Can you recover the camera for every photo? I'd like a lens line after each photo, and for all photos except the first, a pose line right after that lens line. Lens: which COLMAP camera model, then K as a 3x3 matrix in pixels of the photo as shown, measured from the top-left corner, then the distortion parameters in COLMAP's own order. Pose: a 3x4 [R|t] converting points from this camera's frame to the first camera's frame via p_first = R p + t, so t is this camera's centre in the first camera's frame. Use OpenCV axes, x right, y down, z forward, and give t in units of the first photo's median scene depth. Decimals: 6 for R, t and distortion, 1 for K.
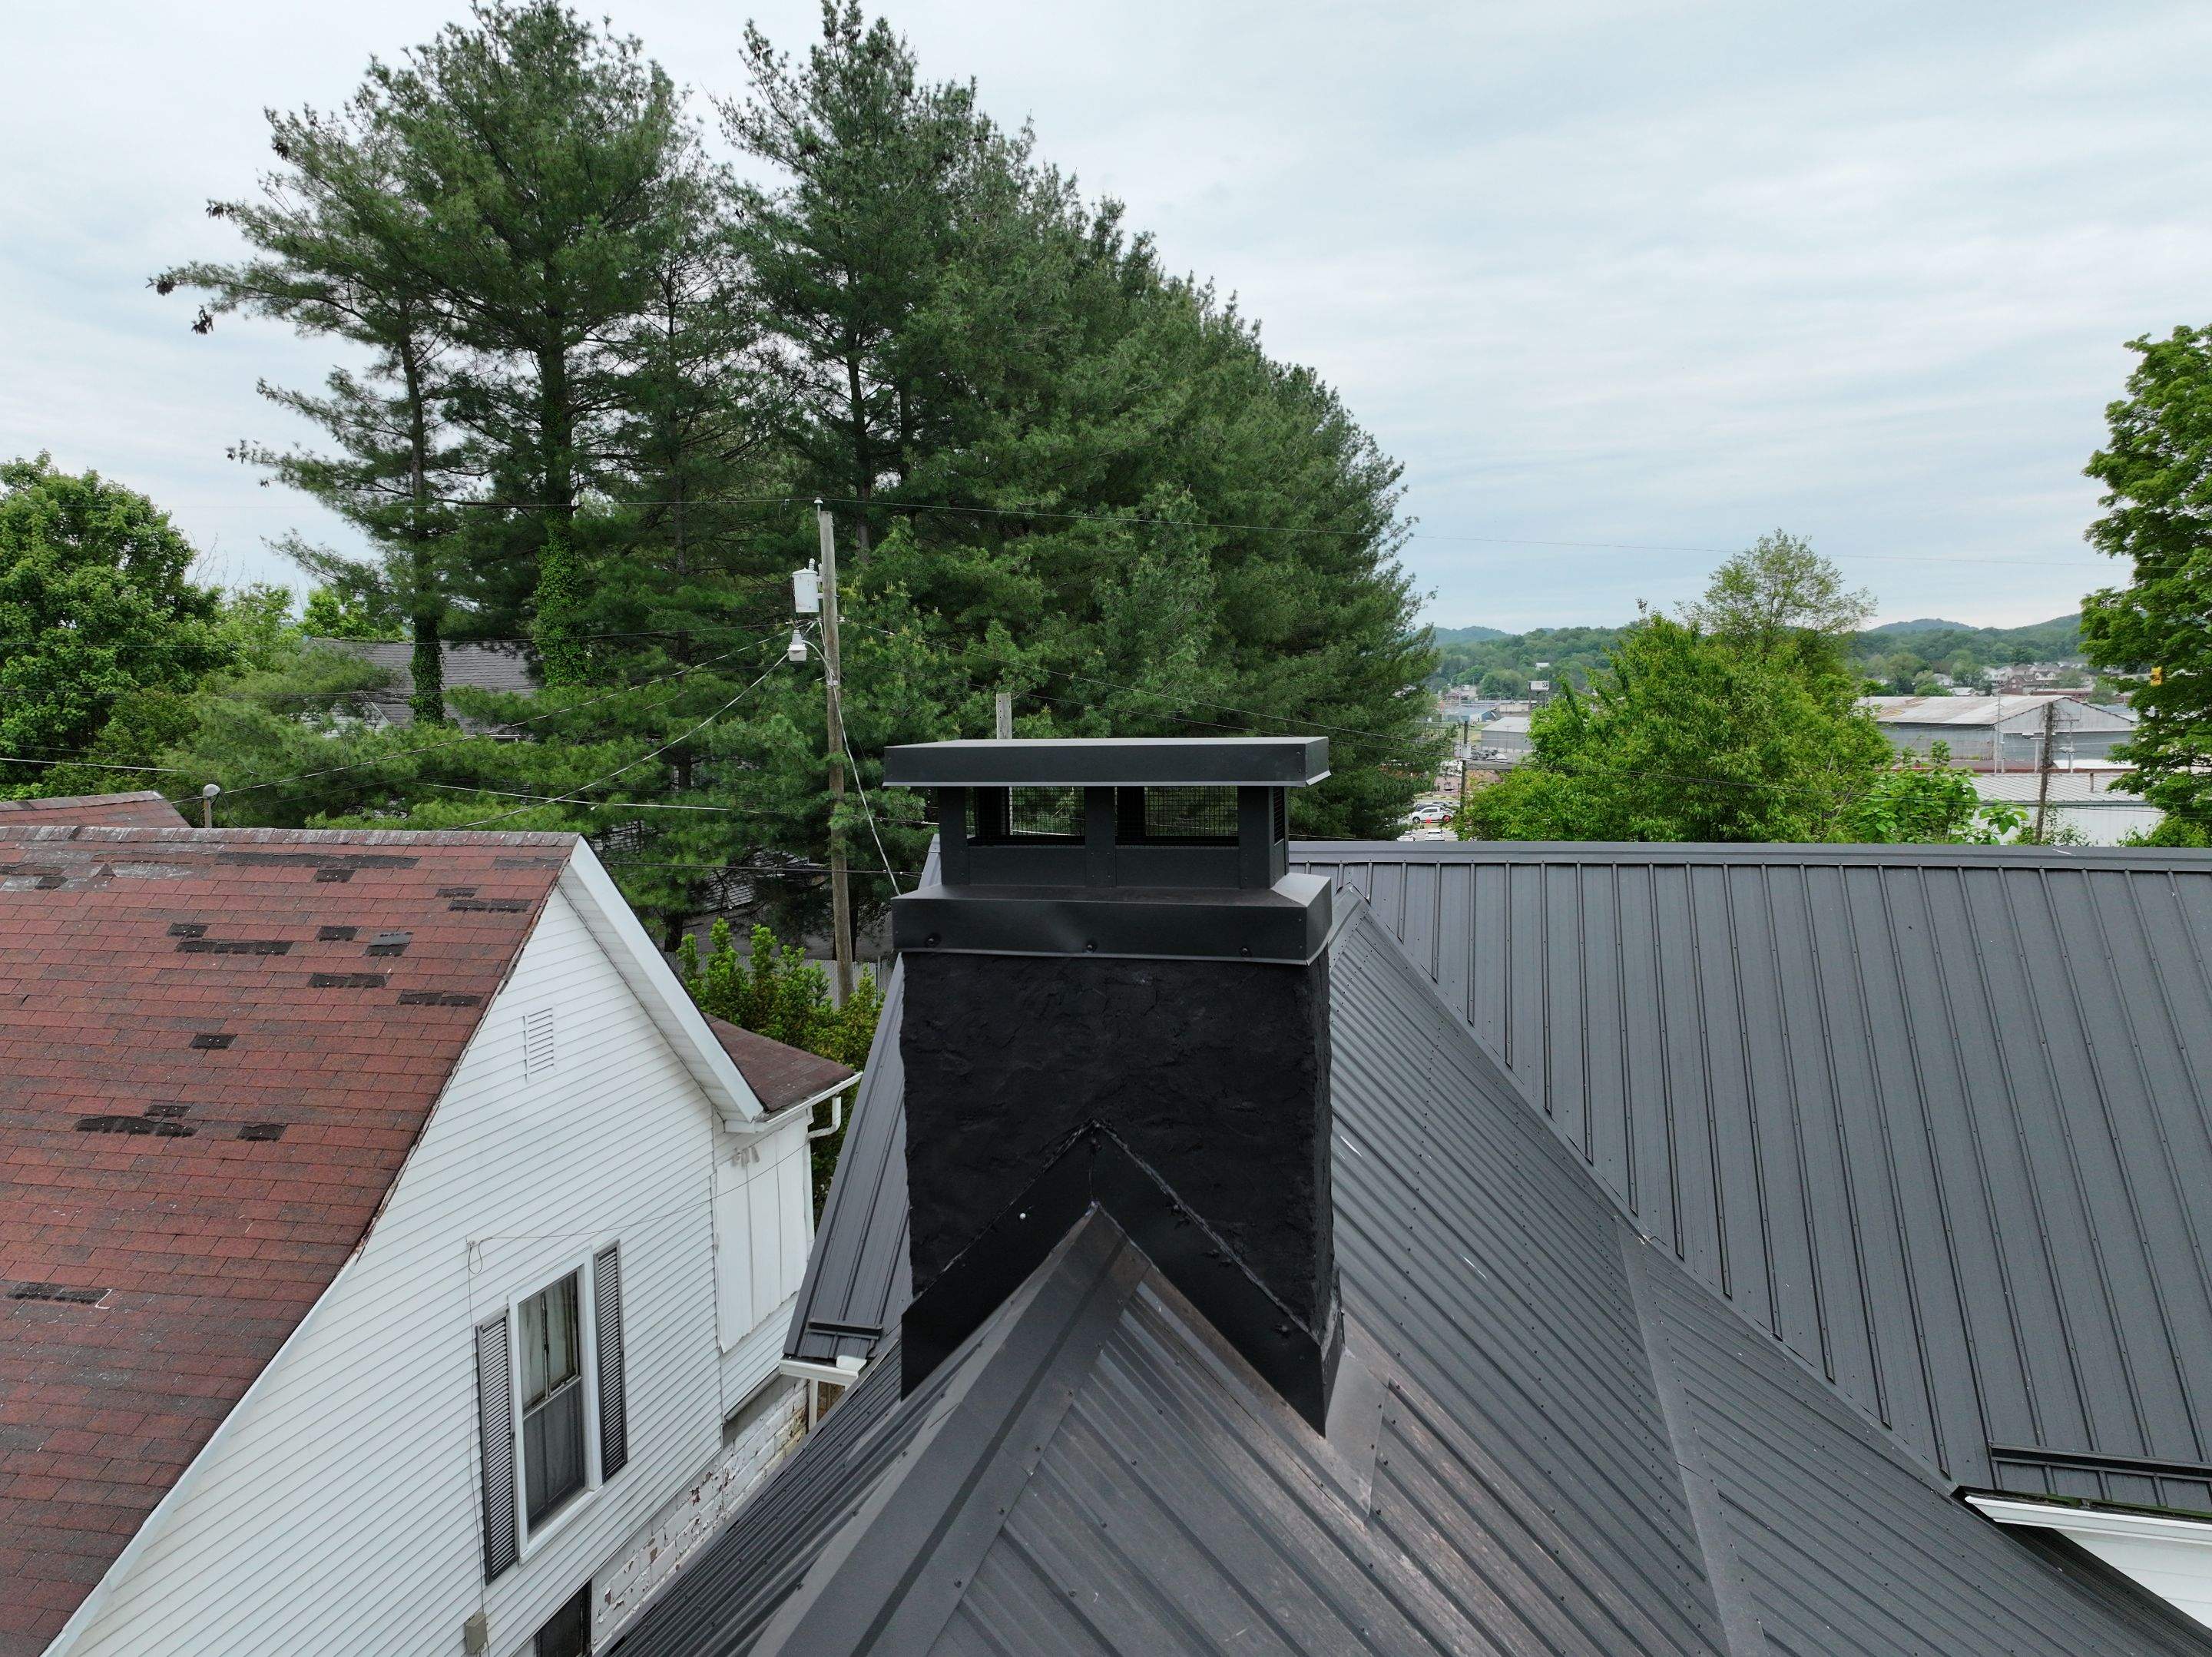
lens RADIAL K [[1553.0, 0, 1106.0], [0, 1553.0, 828.5], [0, 0, 1]] dist [0.033741, 0.001154]
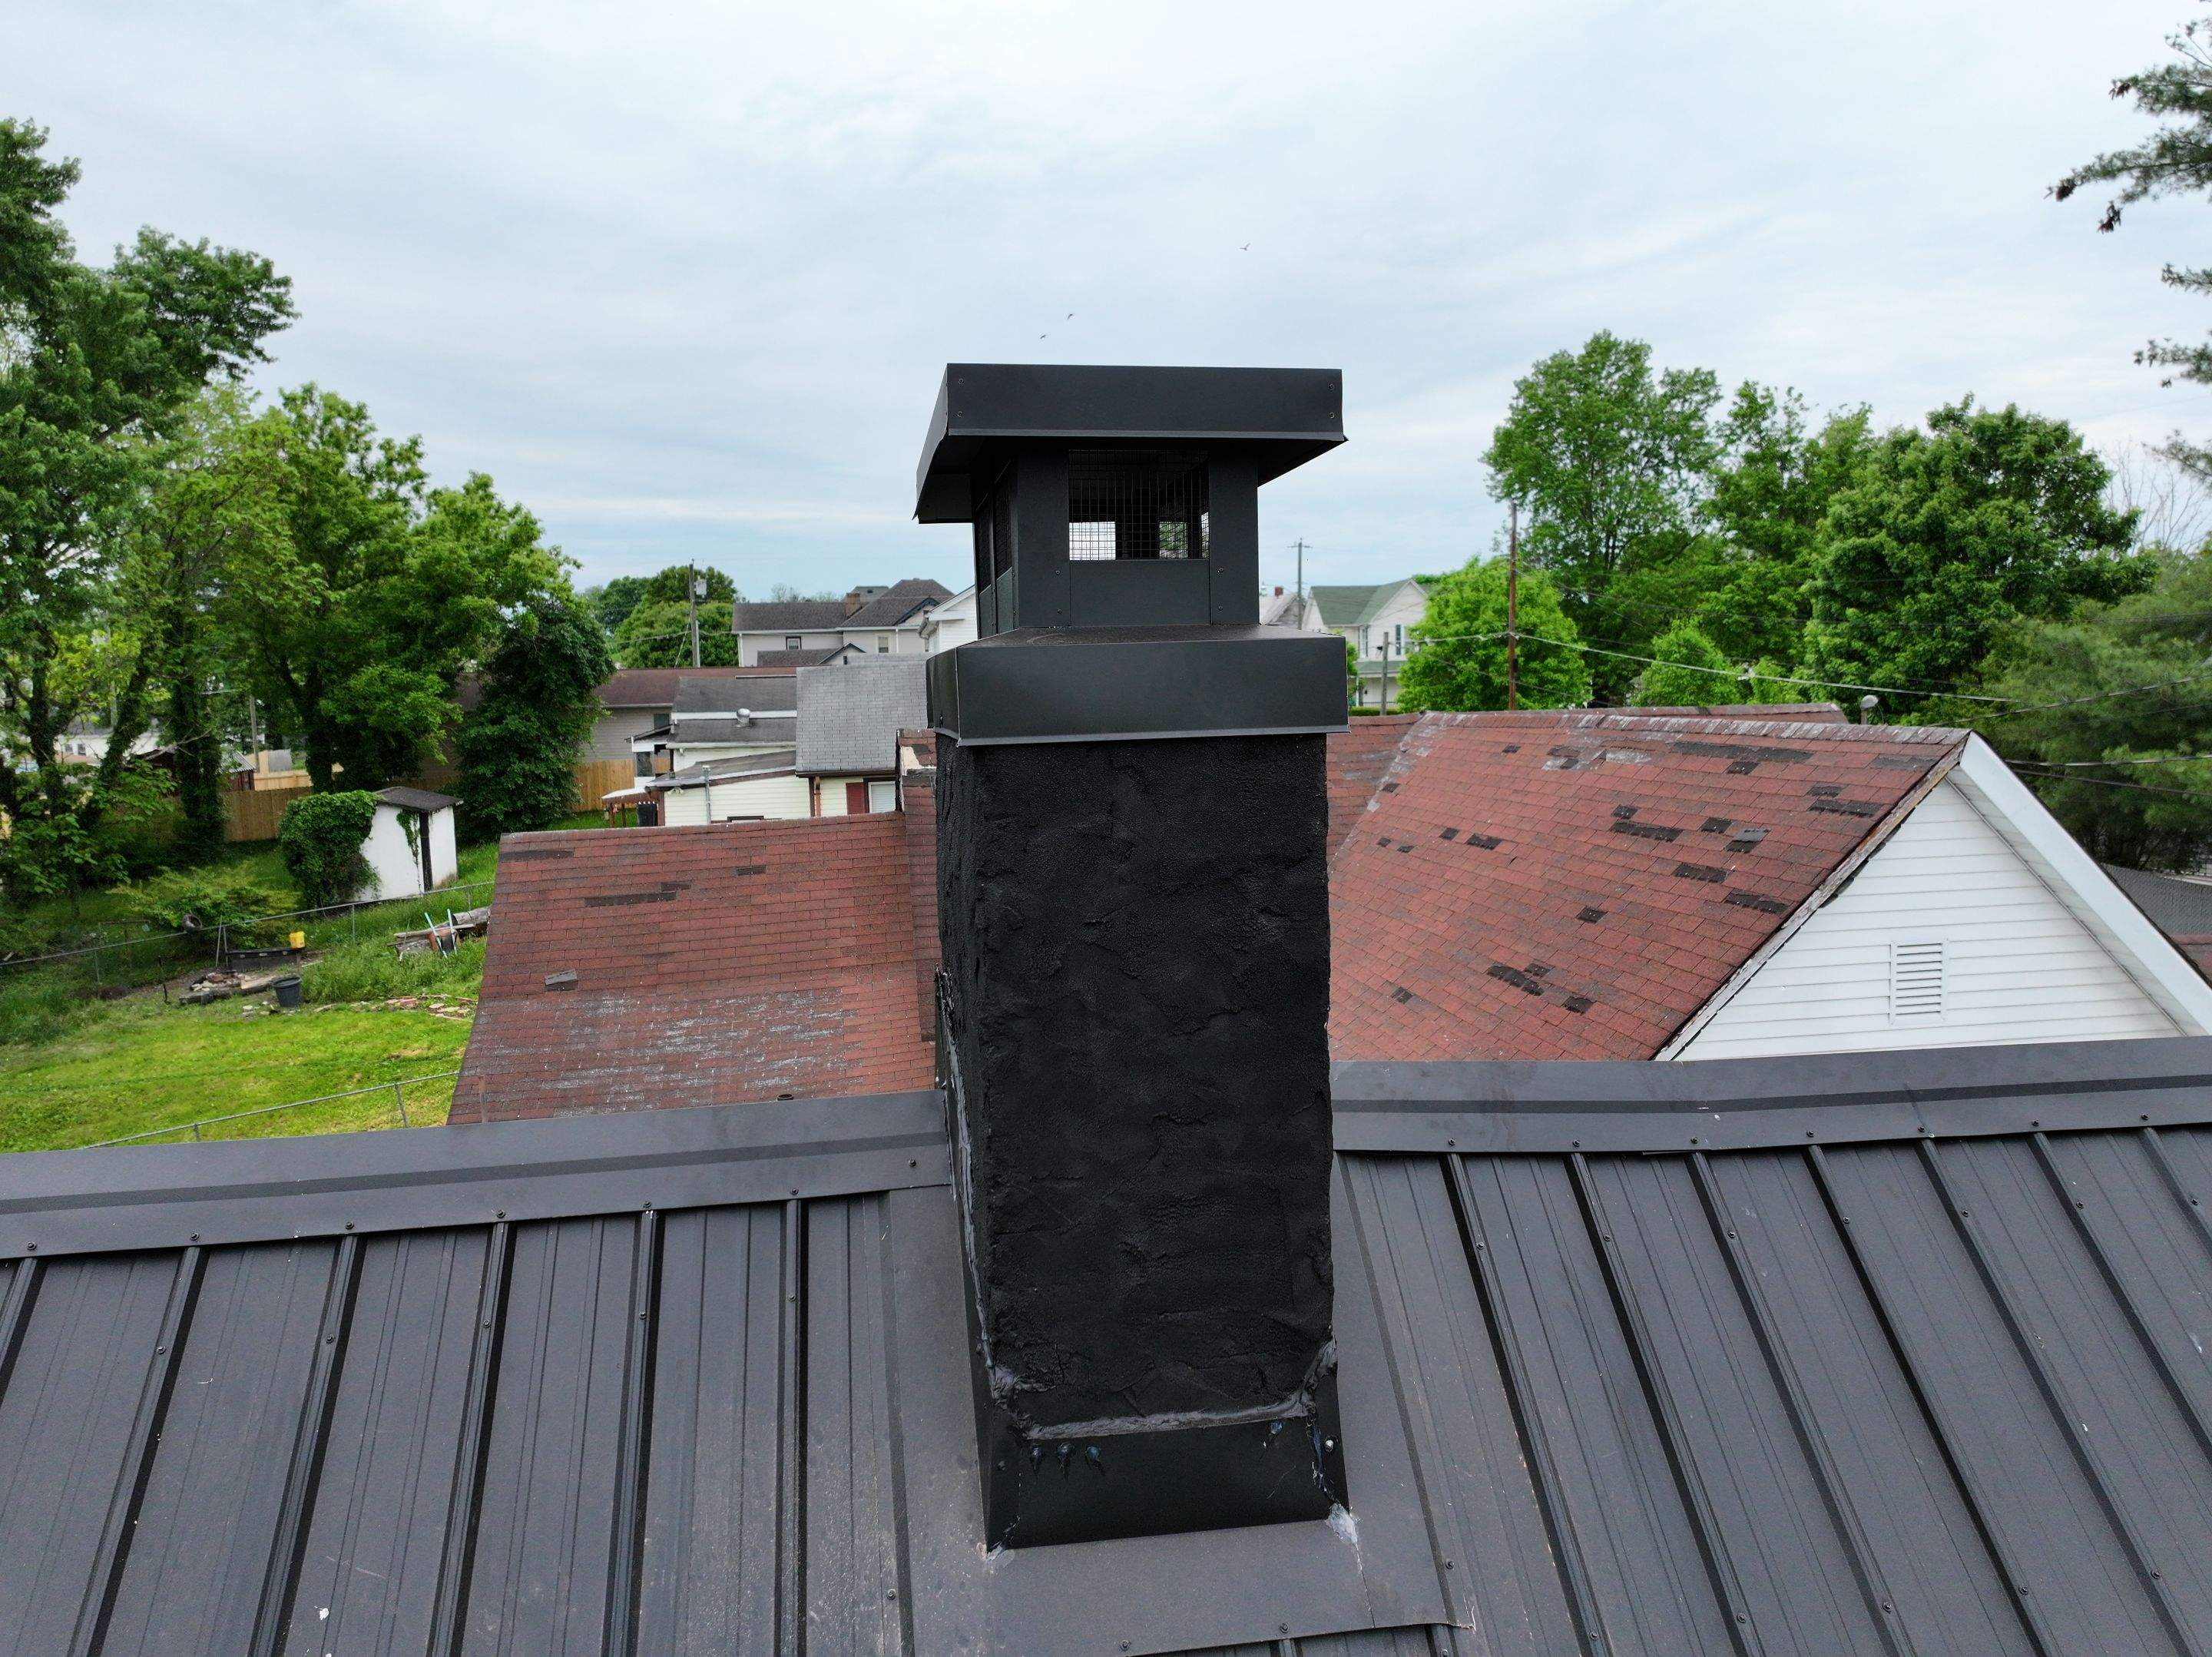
lens RADIAL K [[1553.0, 0, 1106.0], [0, 1553.0, 828.5], [0, 0, 1]] dist [0.033741, 0.001154]
pose [[0.400603, 0.087104, -0.912102, 0.073300], [-0.059435, 0.995845, 0.068997, 0.008171], [0.914322, 0.026571, 0.404116, 0.088938]]
